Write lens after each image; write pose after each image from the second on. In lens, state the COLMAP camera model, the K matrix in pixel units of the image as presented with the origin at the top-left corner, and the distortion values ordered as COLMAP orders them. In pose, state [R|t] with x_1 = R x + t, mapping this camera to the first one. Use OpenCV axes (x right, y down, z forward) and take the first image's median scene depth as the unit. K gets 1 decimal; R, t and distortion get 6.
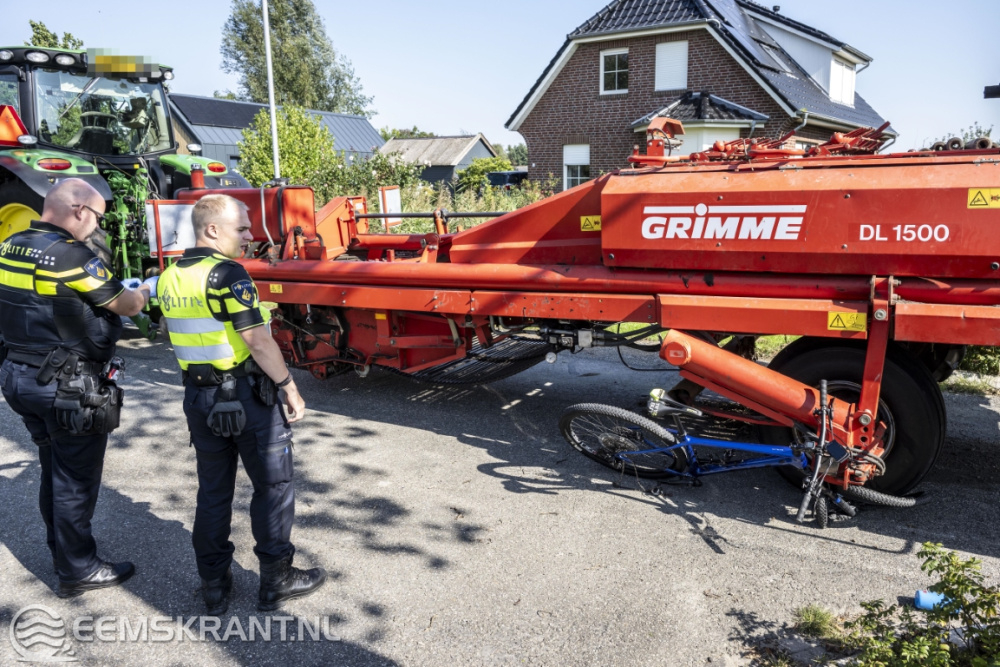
lens RADIAL K [[763.4, 0, 564.7], [0, 763.4, 322.9], [0, 0, 1]] dist [0.003914, 0.000726]
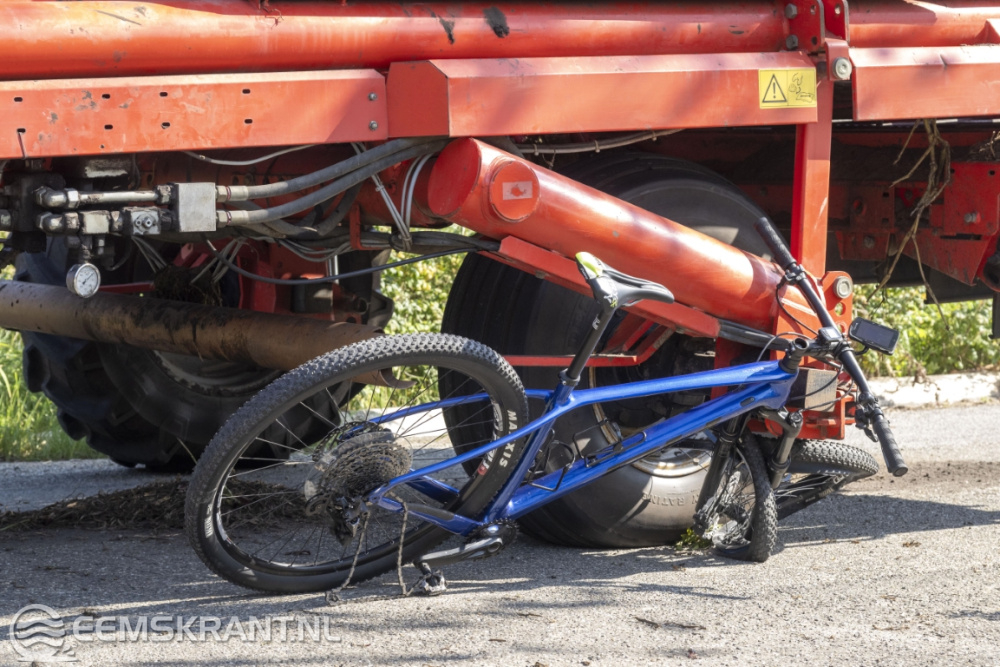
lens RADIAL K [[2960.6, 0, 500.1], [0, 2960.6, 332.9], [0, 0, 1]] dist [0.031632, 0.000000]
pose [[0.475375, -0.047478, 0.878501, -1.254615], [0.172585, 0.984174, -0.040200, 0.177934], [-0.862690, 0.170726, 0.476046, 0.274673]]
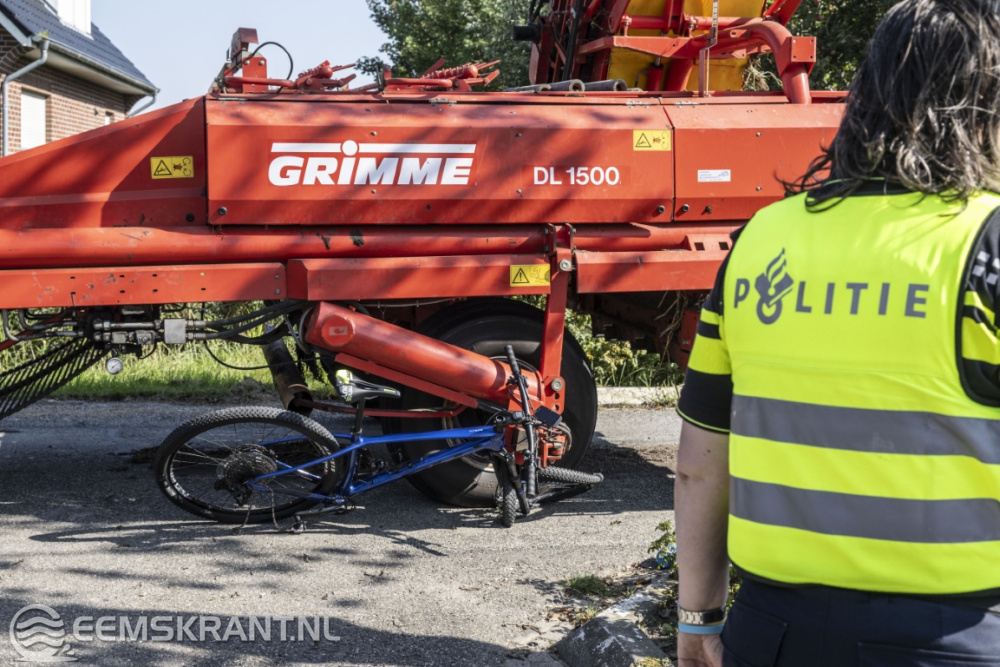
lens RADIAL K [[1445.7, 0, 501.6], [0, 1445.7, 331.8], [0, 0, 1]] dist [0.014821, 0.000000]
pose [[0.762461, -0.046031, 0.645395, -0.681490], [0.094821, 0.994646, -0.041081, 0.118396], [-0.640049, 0.092520, 0.762744, -0.228228]]
